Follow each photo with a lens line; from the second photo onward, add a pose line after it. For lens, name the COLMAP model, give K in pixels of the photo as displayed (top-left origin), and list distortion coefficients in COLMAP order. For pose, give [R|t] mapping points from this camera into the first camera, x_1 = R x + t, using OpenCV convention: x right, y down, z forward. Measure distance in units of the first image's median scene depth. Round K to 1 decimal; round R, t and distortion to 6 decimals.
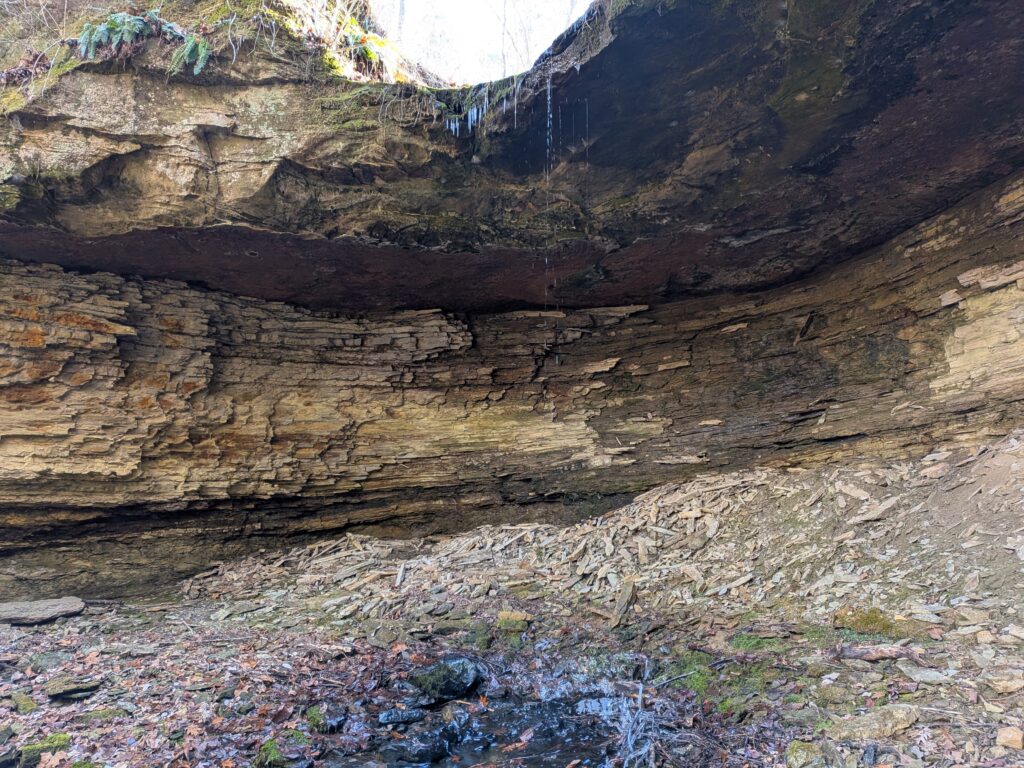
lens RADIAL K [[724.3, 0, 512.0], [0, 724.3, 384.0], [0, 0, 1]] dist [0.100325, -0.149637]
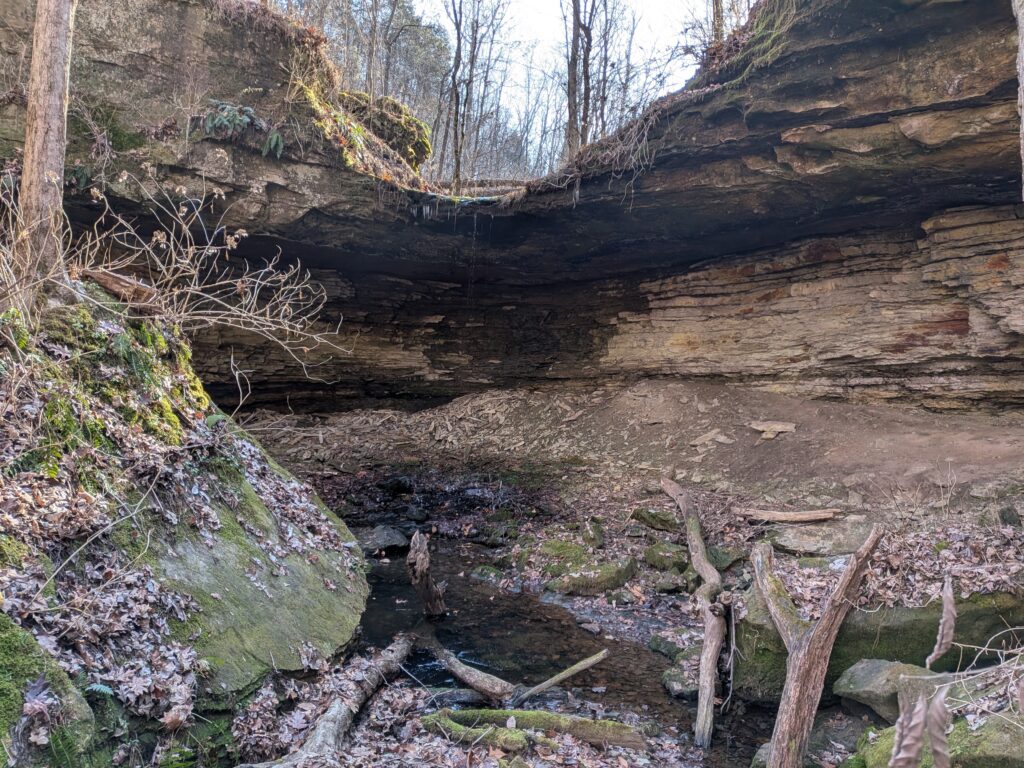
lens RADIAL K [[724.3, 0, 512.0], [0, 724.3, 384.0], [0, 0, 1]] dist [0.100325, -0.149637]
pose [[0.894927, 0.058952, 0.442301, -0.615955], [-0.139249, 0.978629, 0.151312, -0.217037], [-0.423929, -0.197003, 0.884010, -0.811987]]
